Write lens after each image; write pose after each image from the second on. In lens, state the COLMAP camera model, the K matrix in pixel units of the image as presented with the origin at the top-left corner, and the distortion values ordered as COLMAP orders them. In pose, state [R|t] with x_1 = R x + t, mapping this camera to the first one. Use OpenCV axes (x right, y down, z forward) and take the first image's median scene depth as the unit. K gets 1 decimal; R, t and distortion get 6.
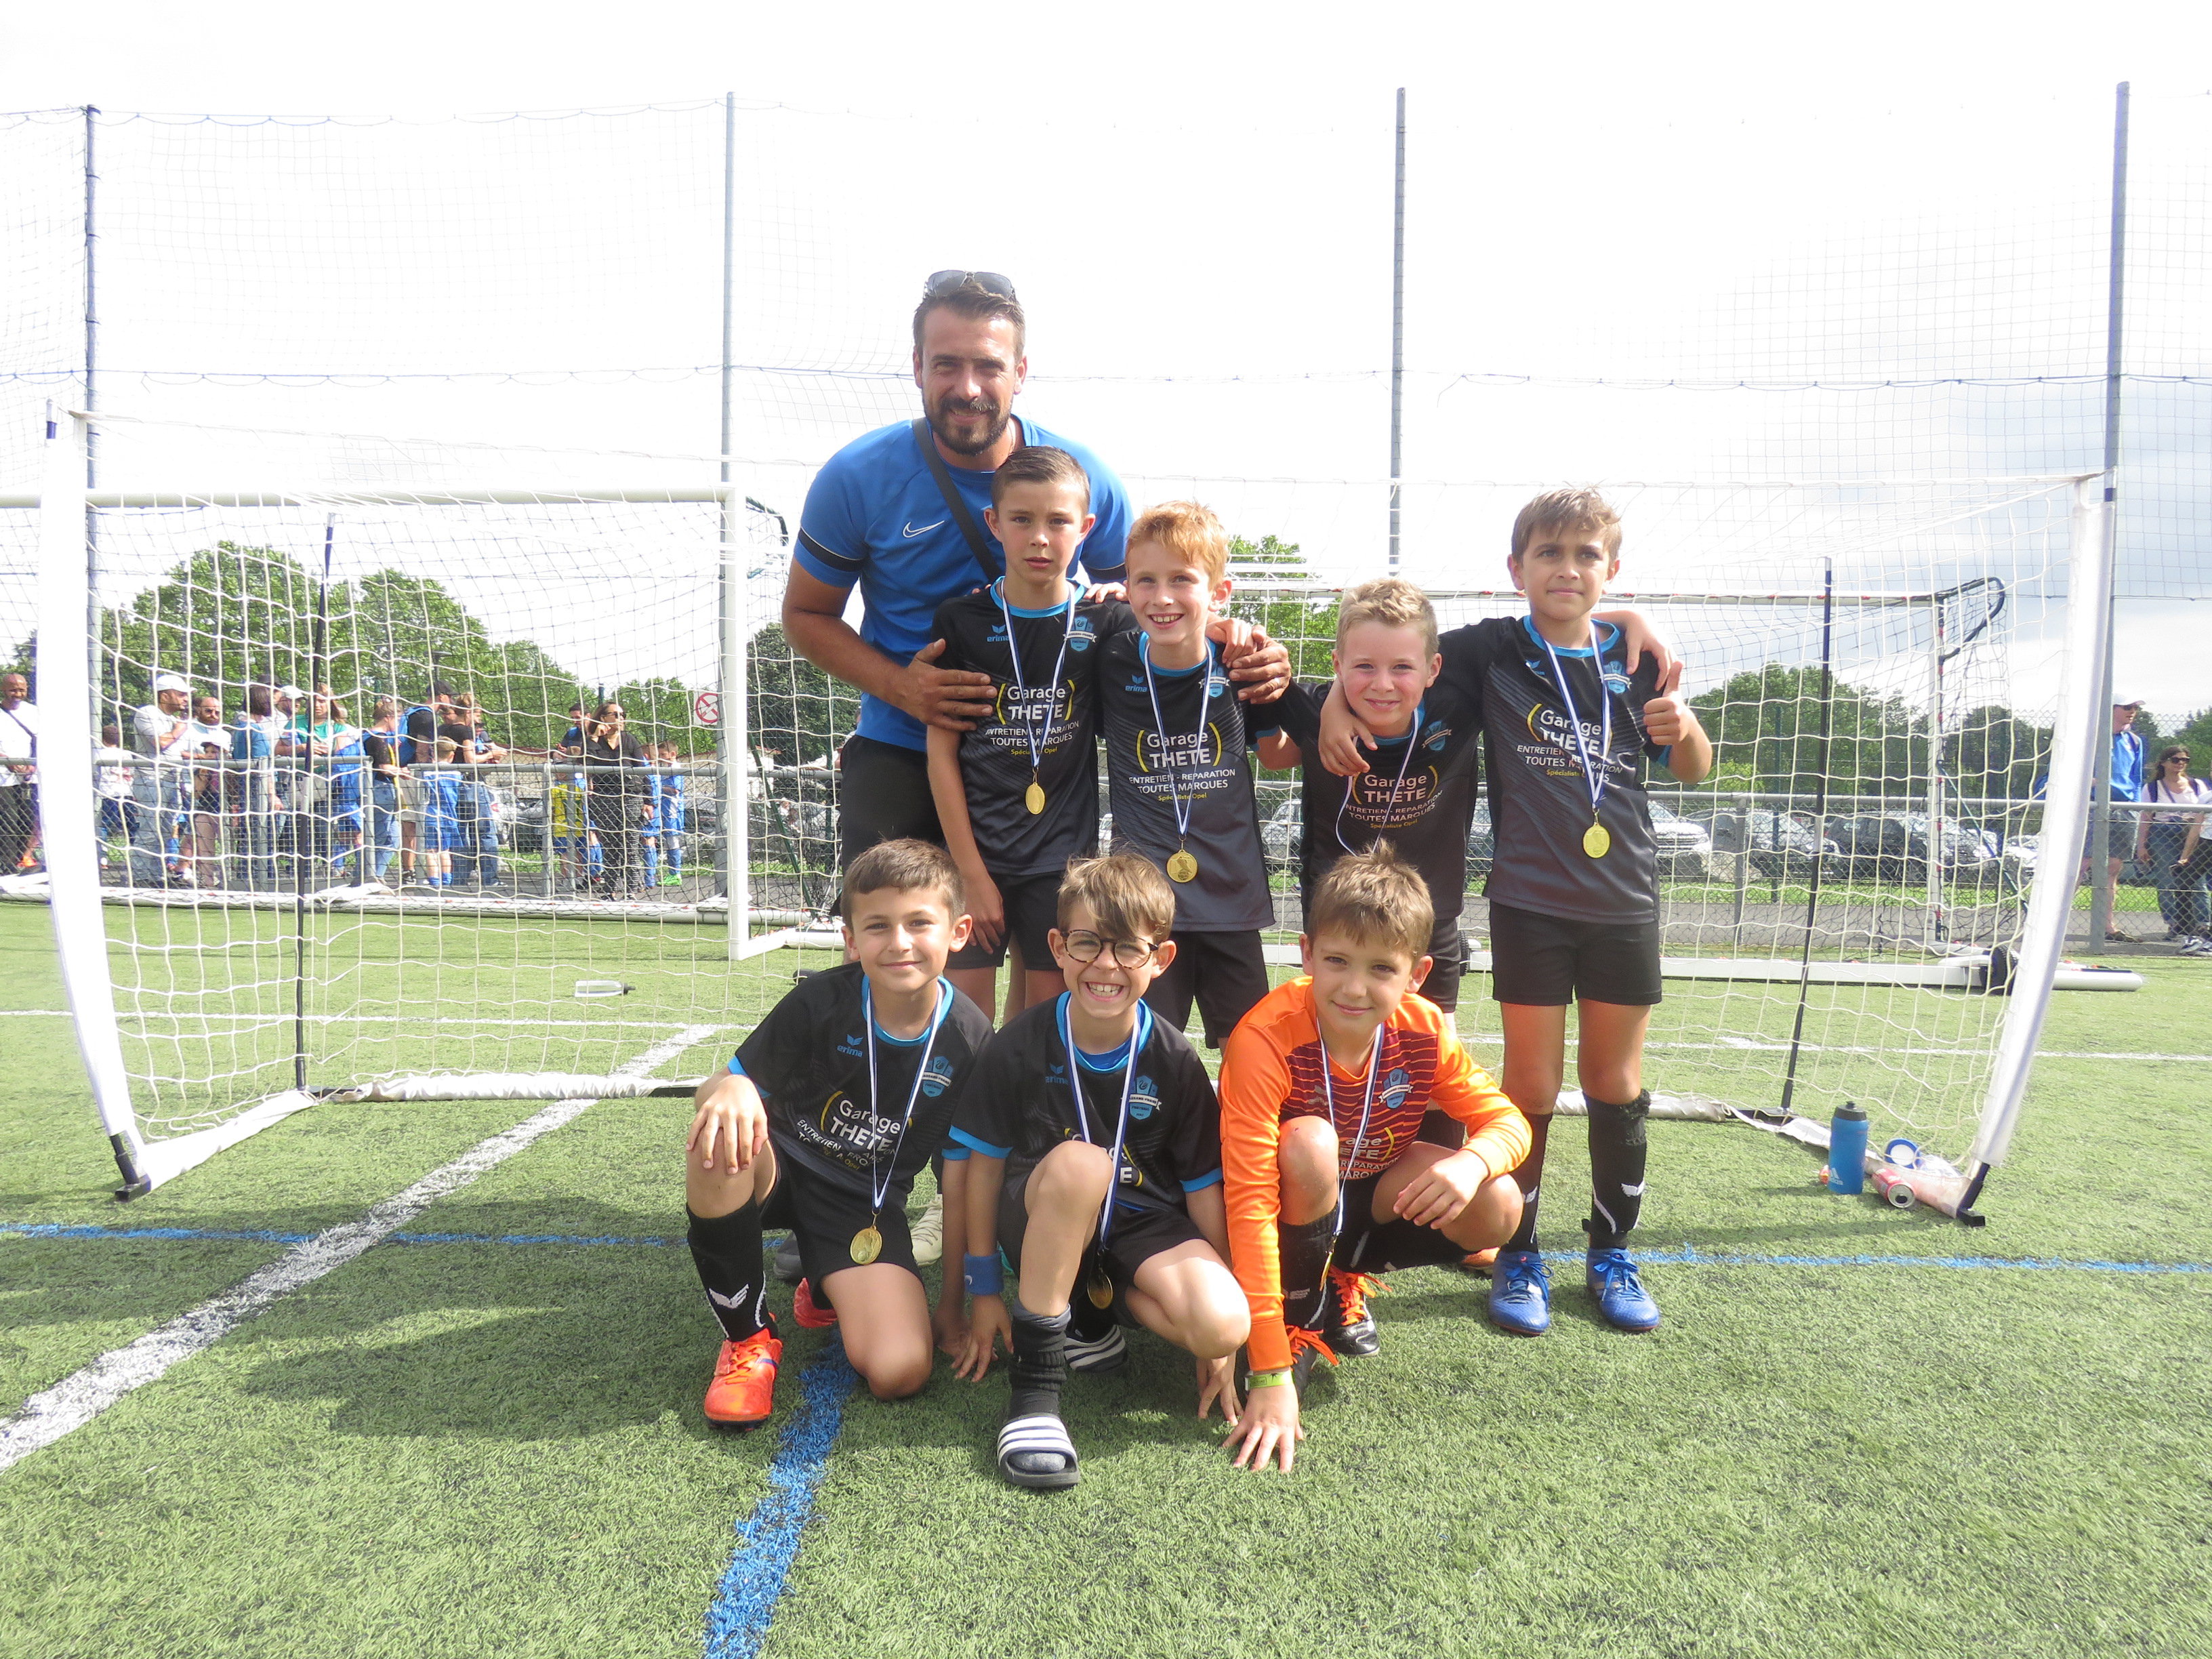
lens RADIAL K [[1435.4, 0, 1107.4], [0, 1435.4, 829.0], [0, 0, 1]] dist [-0.003157, -0.001853]
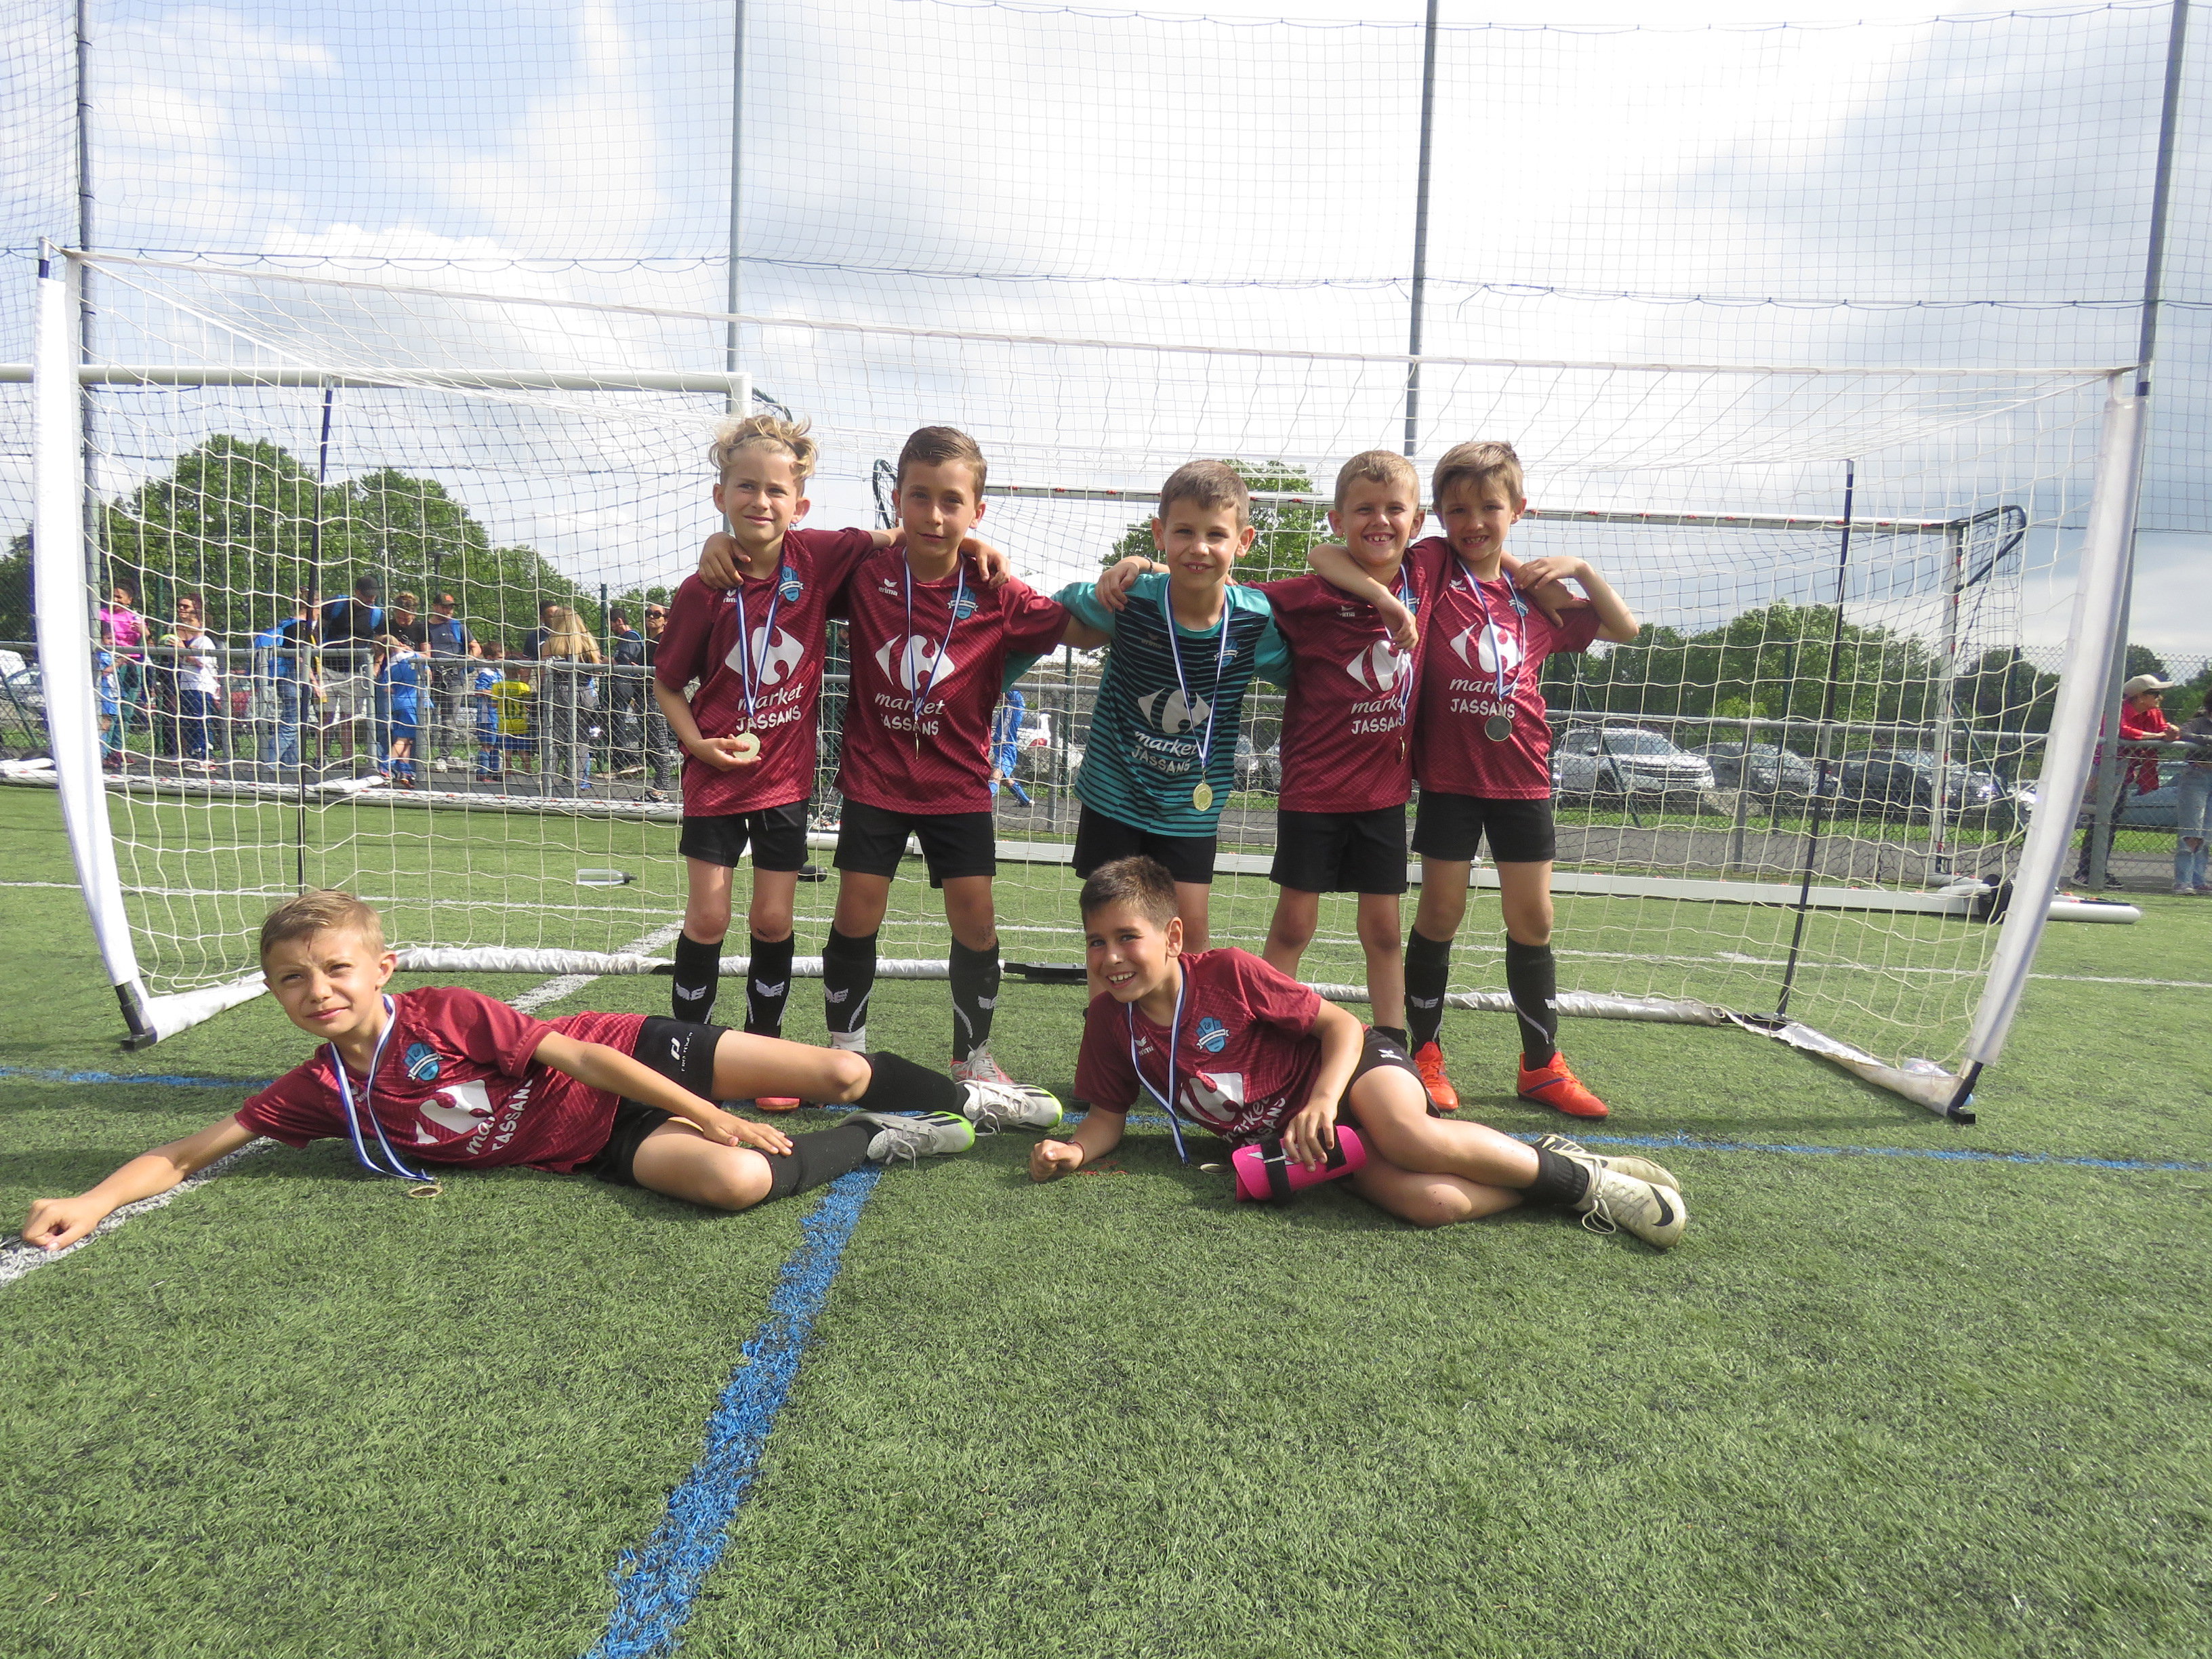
lens RADIAL K [[1435.2, 0, 1107.9], [0, 1435.2, 836.1], [0, 0, 1]] dist [0.000987, -0.005024]
pose [[0.999687, 0.025008, 0.000720, -0.004382], [-0.025010, 0.998137, 0.055658, 0.045630], [0.000674, -0.055658, 0.998450, 0.003749]]
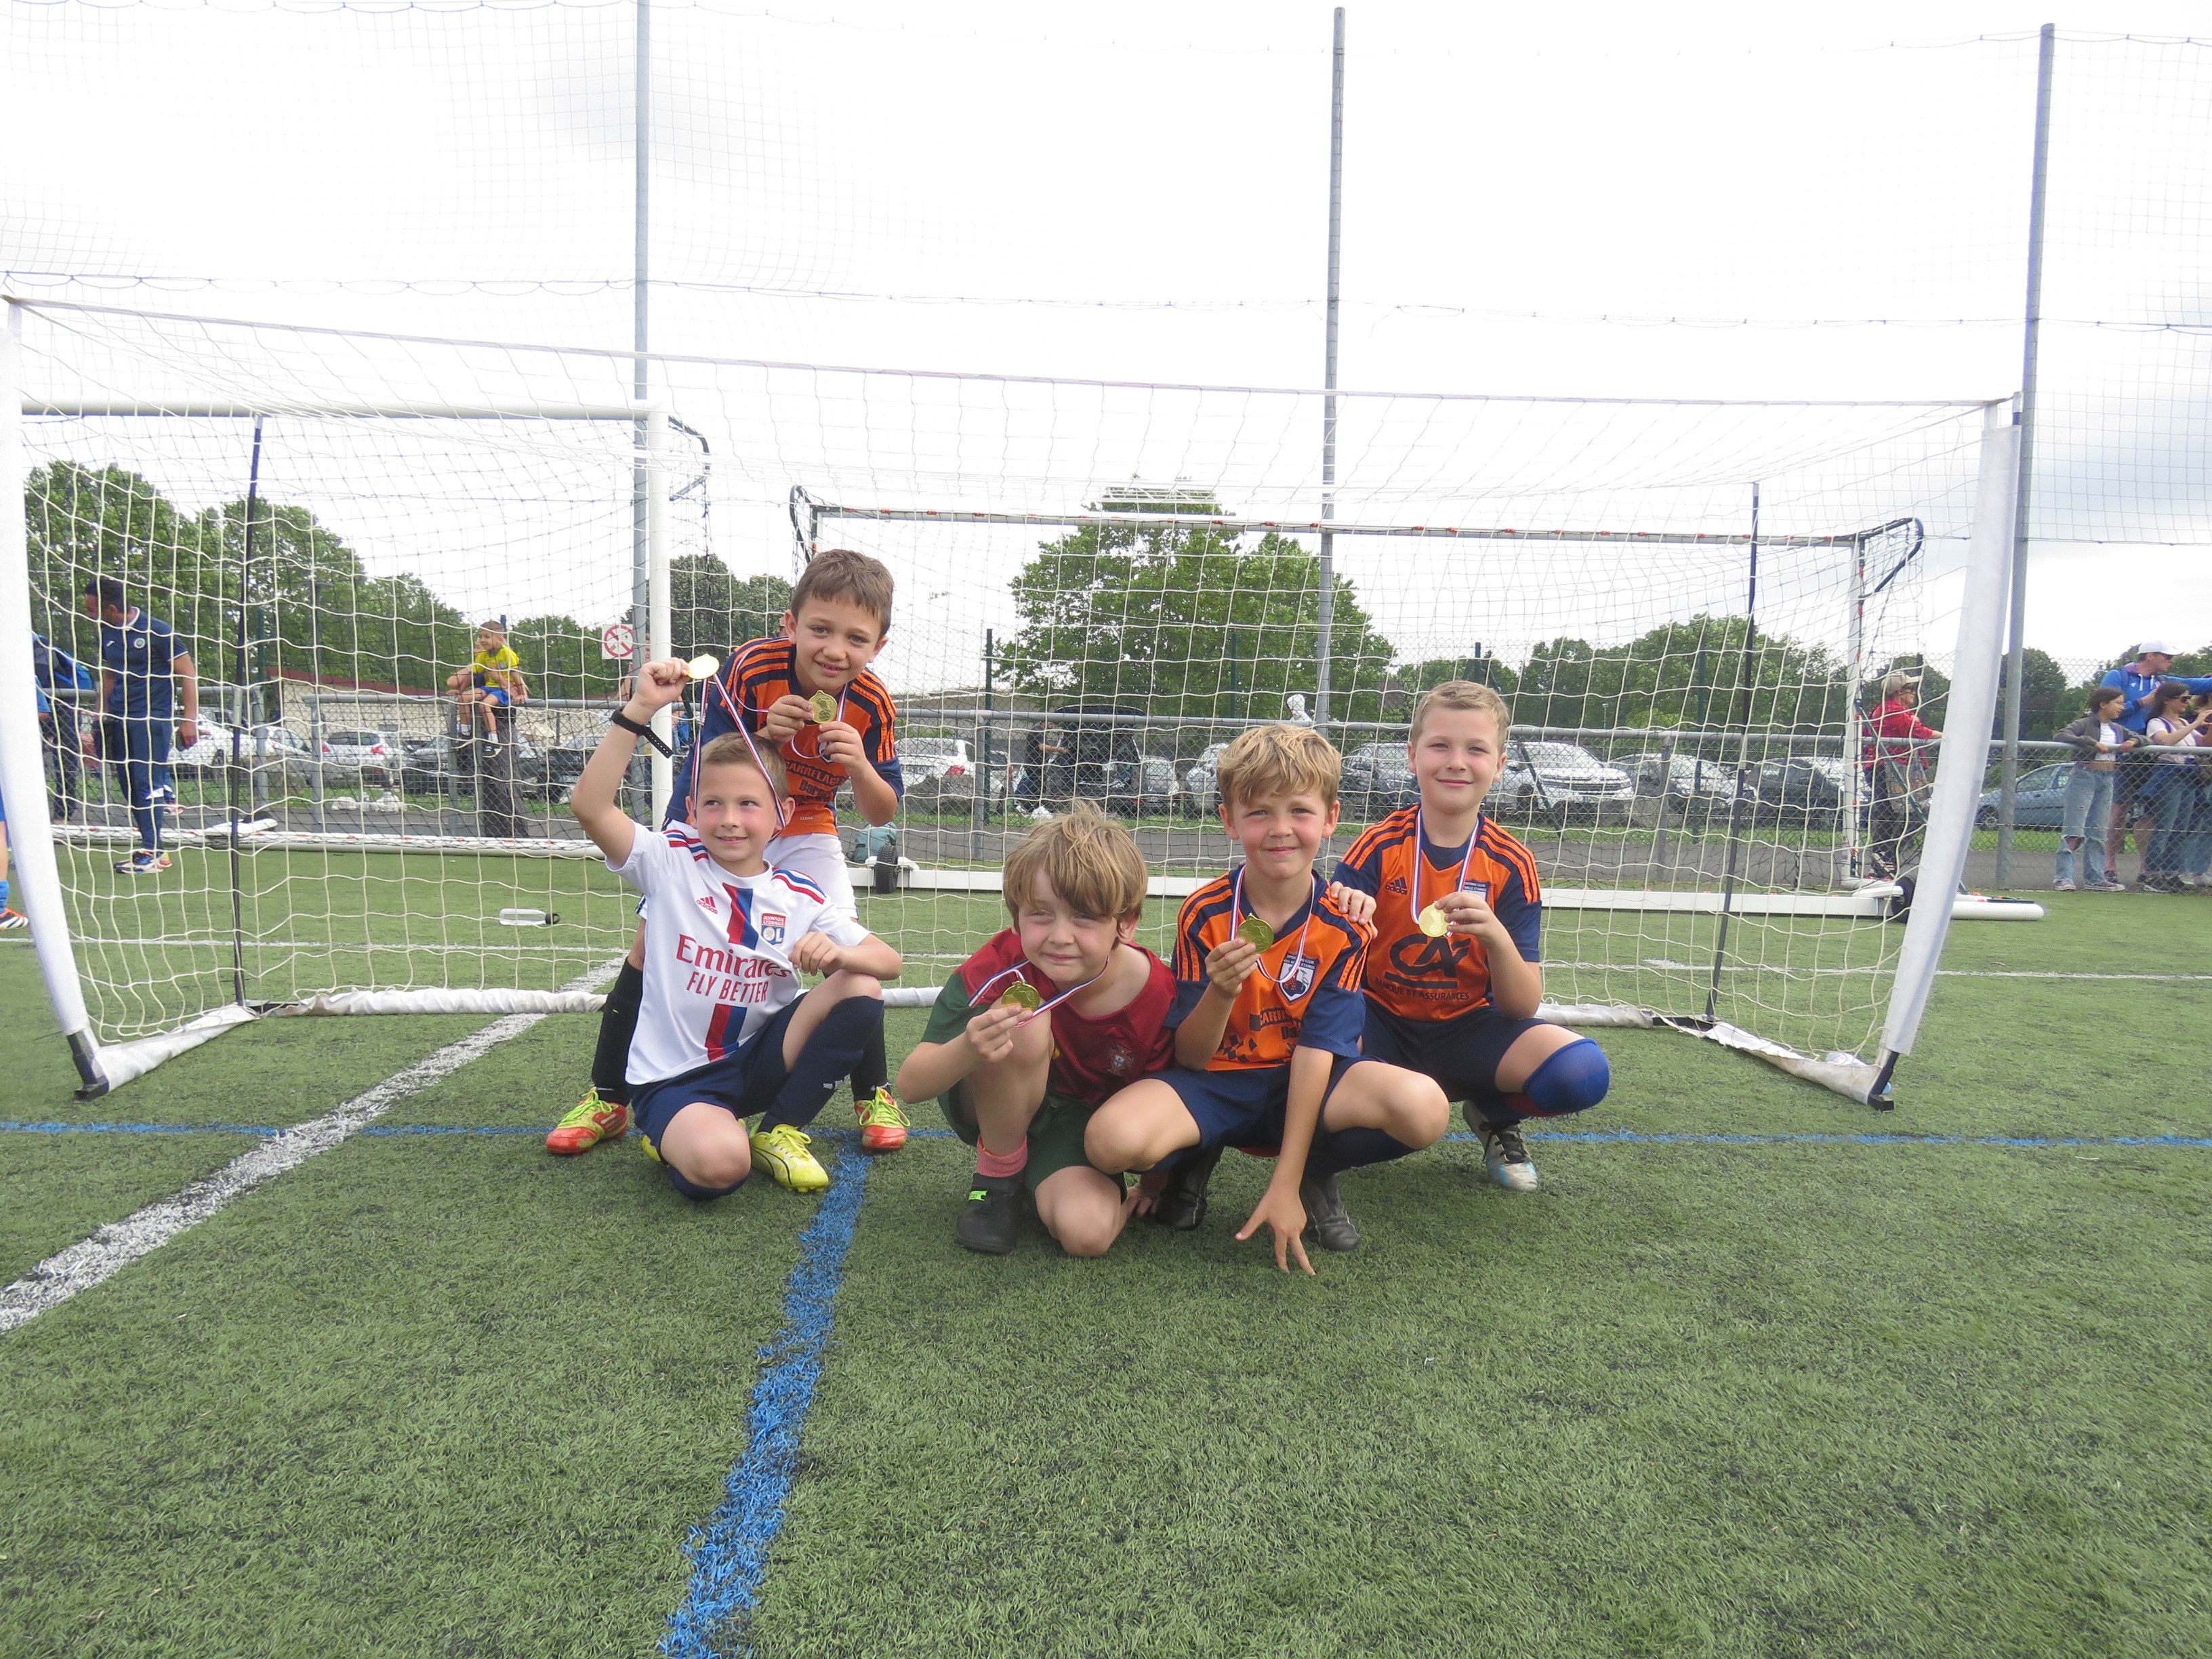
lens RADIAL K [[1482.2, 0, 1108.8], [0, 1482.2, 832.7], [0, 0, 1]] dist [-0.001201, -0.004312]
pose [[0.998200, 0.000672, 0.059969, -0.048779], [-0.002762, 0.999391, 0.034775, 0.045830], [-0.059909, -0.034878, 0.997594, -0.076550]]
